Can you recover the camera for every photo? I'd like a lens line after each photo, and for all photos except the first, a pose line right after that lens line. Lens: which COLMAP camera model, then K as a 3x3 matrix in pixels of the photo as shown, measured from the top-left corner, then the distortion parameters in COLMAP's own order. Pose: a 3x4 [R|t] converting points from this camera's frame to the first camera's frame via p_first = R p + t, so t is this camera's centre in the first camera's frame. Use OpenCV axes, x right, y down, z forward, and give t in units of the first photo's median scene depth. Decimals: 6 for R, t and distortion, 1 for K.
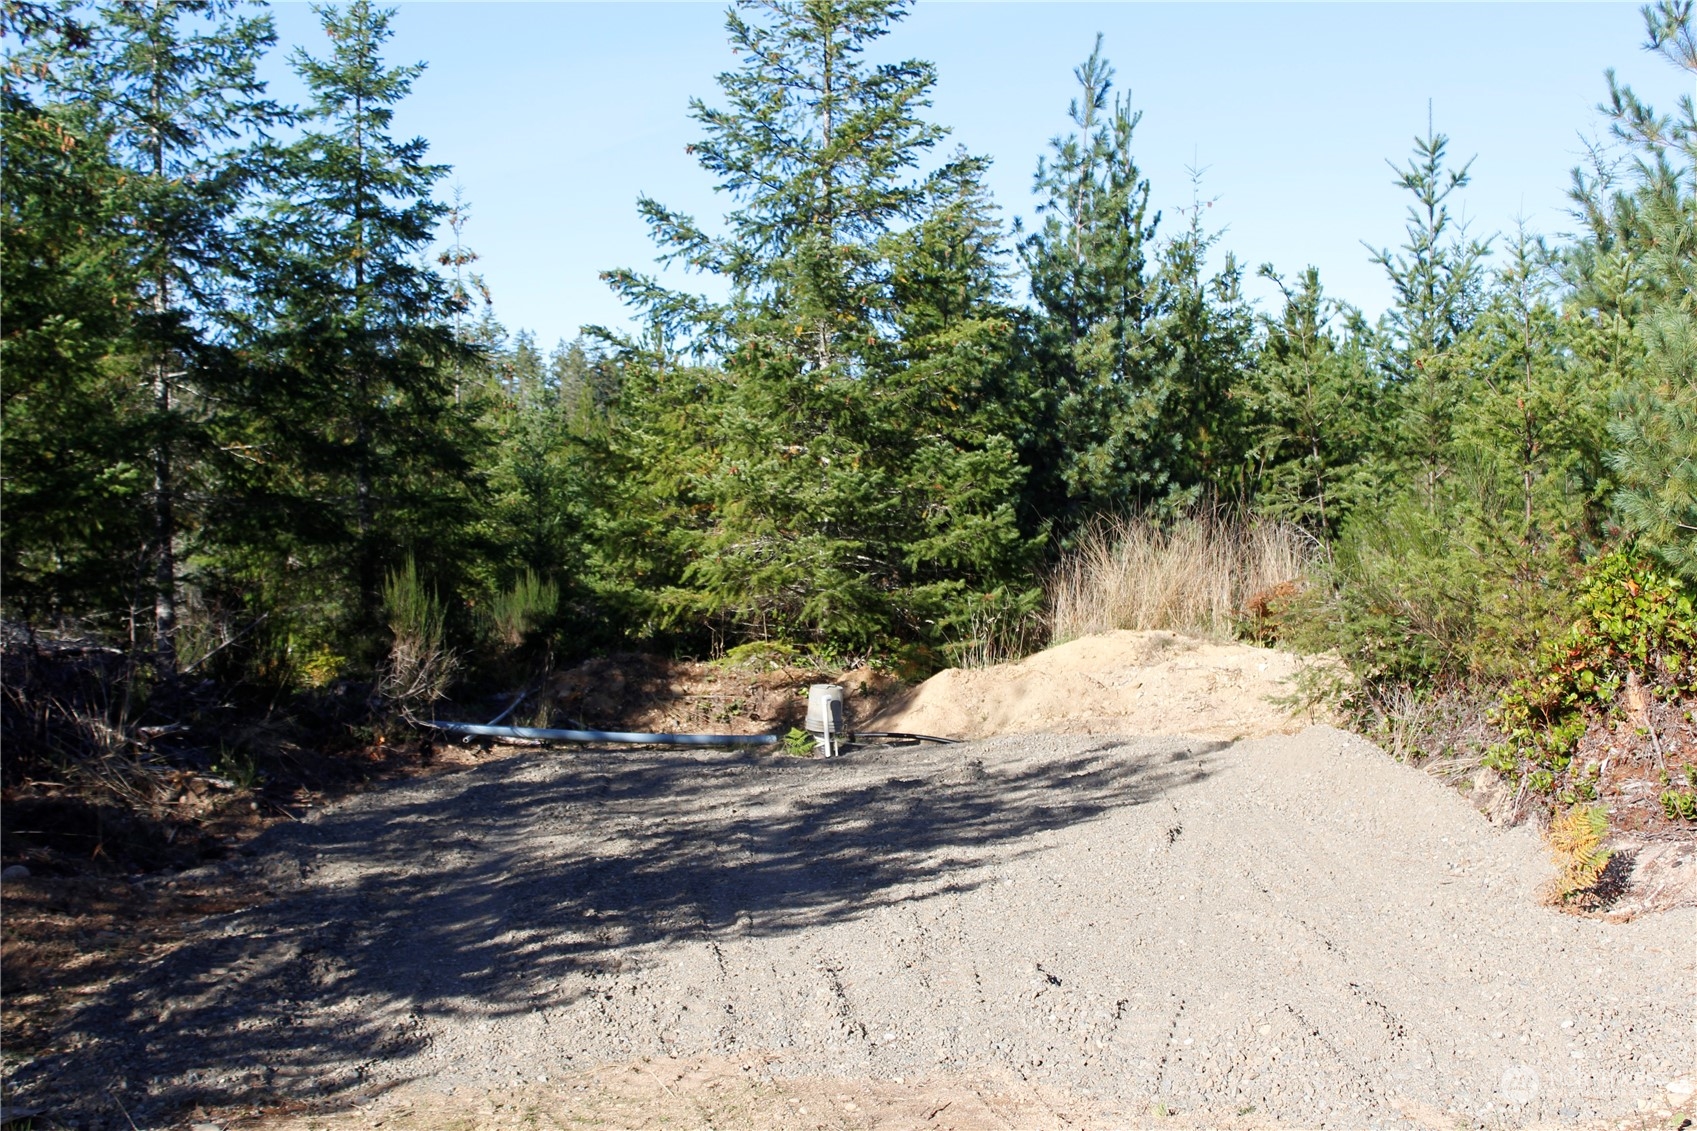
lens RADIAL K [[2184.1, 0, 848.5], [0, 2184.1, 564.3], [0, 0, 1]] dist [-0.012368, 0.000000]
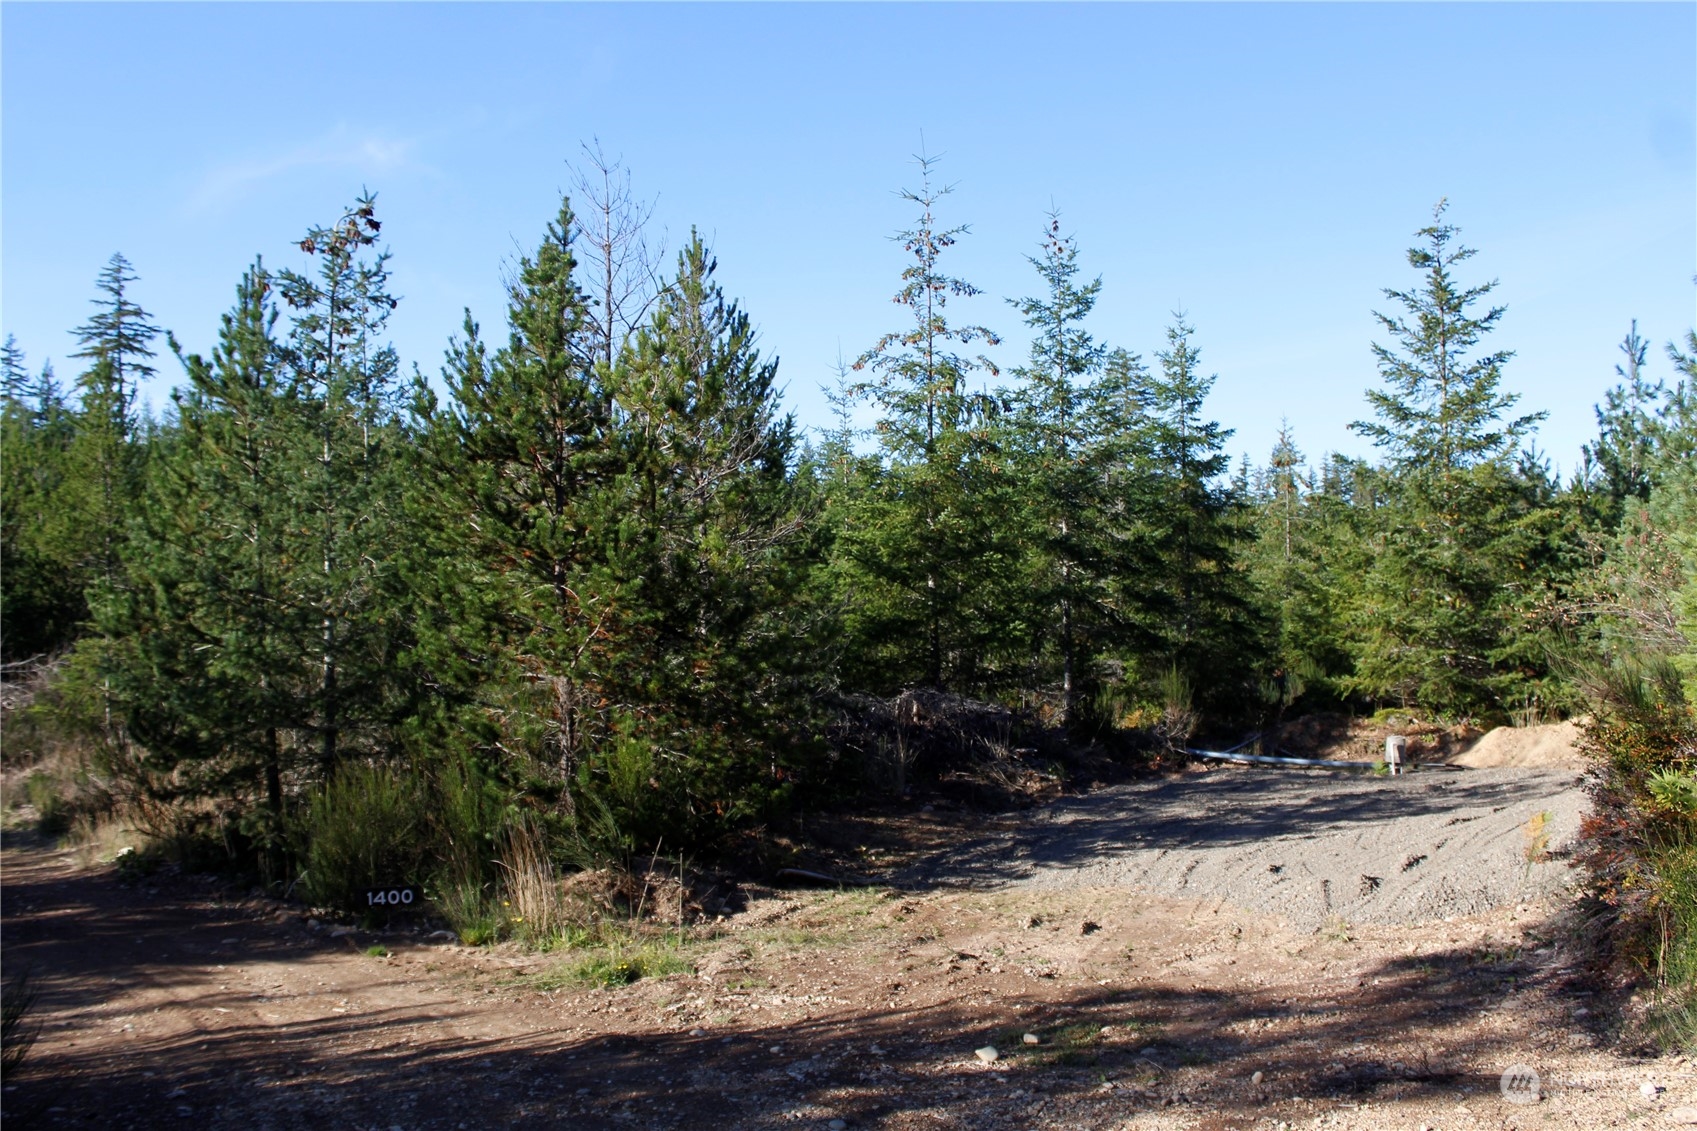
lens RADIAL K [[1661.7, 0, 851.7], [0, 1661.7, 581.3], [0, 0, 1]] dist [0.009523, 0.000000]
pose [[0.858533, -0.019868, -0.512374, 0.263854], [0.009334, 0.999689, -0.023126, -0.037797], [0.512674, 0.015072, 0.858451, -0.341976]]
